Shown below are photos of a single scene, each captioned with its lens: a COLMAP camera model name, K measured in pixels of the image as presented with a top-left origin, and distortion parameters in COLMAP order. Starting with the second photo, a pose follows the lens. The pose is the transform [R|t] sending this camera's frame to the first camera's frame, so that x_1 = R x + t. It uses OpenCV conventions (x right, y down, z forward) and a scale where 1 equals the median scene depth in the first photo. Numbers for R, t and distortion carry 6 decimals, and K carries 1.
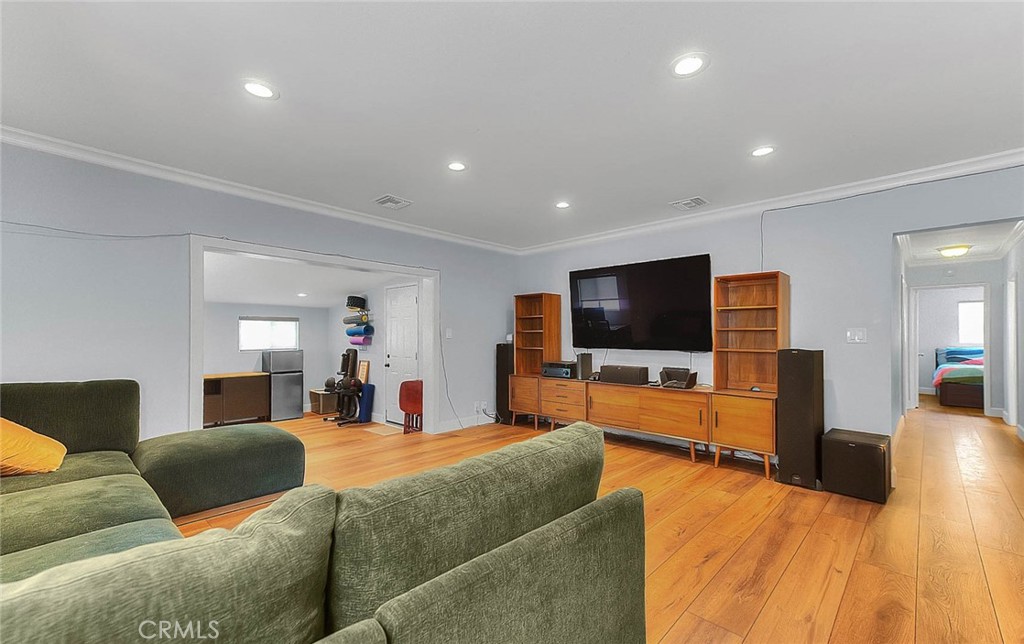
lens RADIAL K [[419.4, 0, 515.5], [0, 419.4, 336.5], [0, 0, 1]] dist [-0.000333, -0.000086]
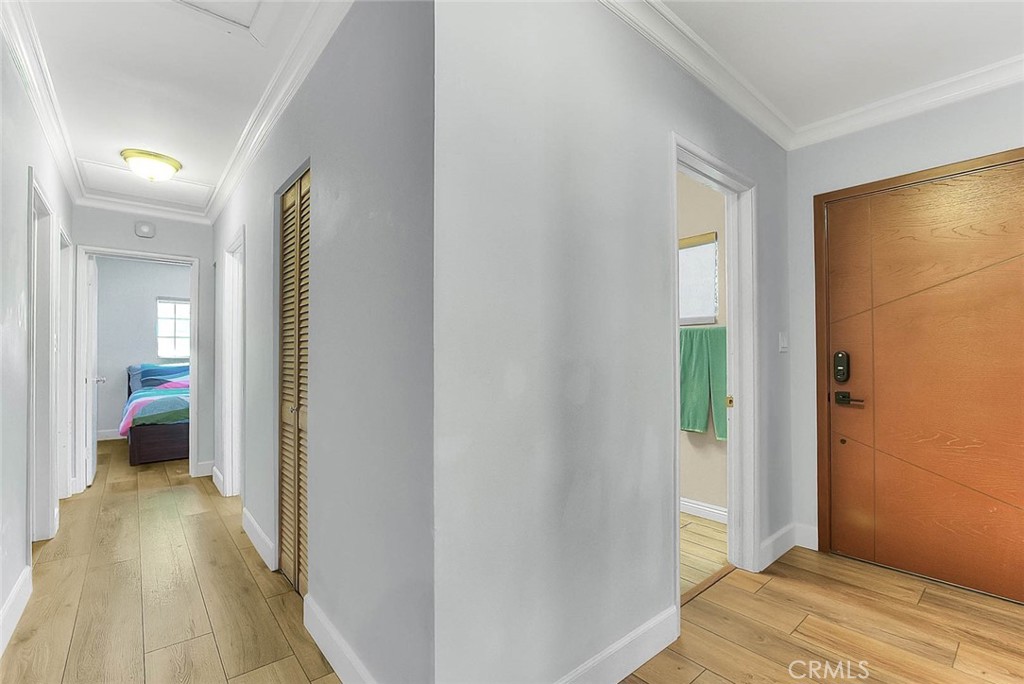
lens RADIAL K [[423.6, 0, 504.7], [0, 423.6, 358.6], [0, 0, 1]] dist [0.017914, -0.000364]
pose [[0.101647, 0.002859, 0.994816, 0.475762], [-0.003378, 0.999991, -0.002528, 0.018409], [-0.994815, -0.003104, 0.101656, 0.419798]]
